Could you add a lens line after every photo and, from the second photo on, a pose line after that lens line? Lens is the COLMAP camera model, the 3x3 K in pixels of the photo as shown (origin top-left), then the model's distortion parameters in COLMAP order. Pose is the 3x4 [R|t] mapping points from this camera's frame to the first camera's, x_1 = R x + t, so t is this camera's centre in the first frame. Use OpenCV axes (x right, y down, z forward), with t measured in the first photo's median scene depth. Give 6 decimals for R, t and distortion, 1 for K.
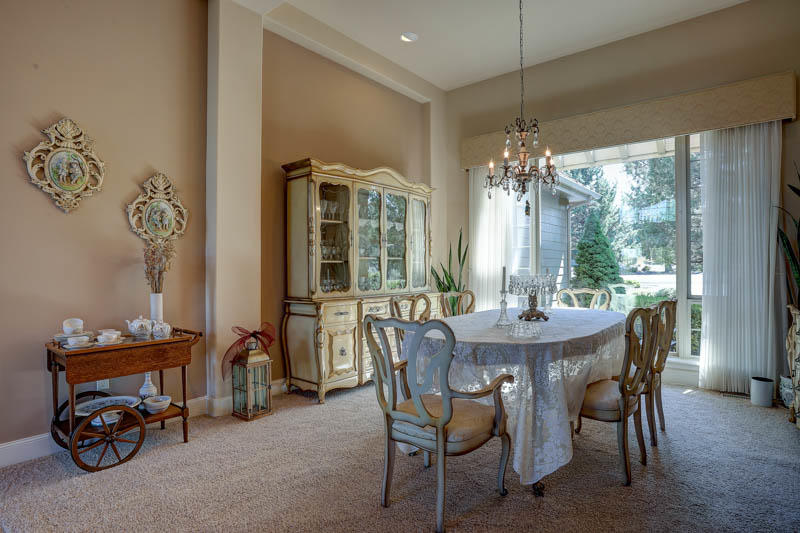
lens RADIAL K [[431.2, 0, 399.6], [0, 431.2, 268.5], [0, 0, 1]] dist [-0.005674, -0.000158]
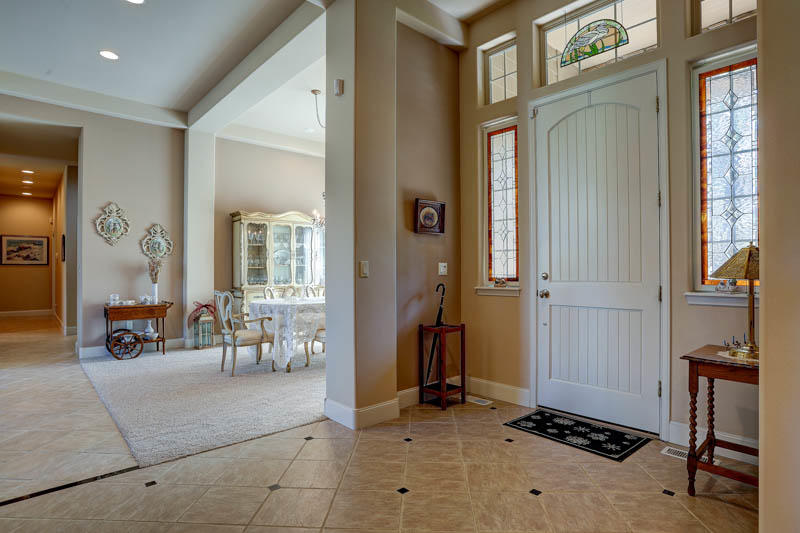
lens RADIAL K [[431.2, 0, 400.7], [0, 431.2, 268.3], [0, 0, 1]] dist [-0.005674, -0.000158]
pose [[0.987497, -0.001884, -0.157628, 0.876582], [0.000206, 0.999943, -0.010662, 0.006641], [0.157639, 0.010496, 0.987441, -0.803460]]
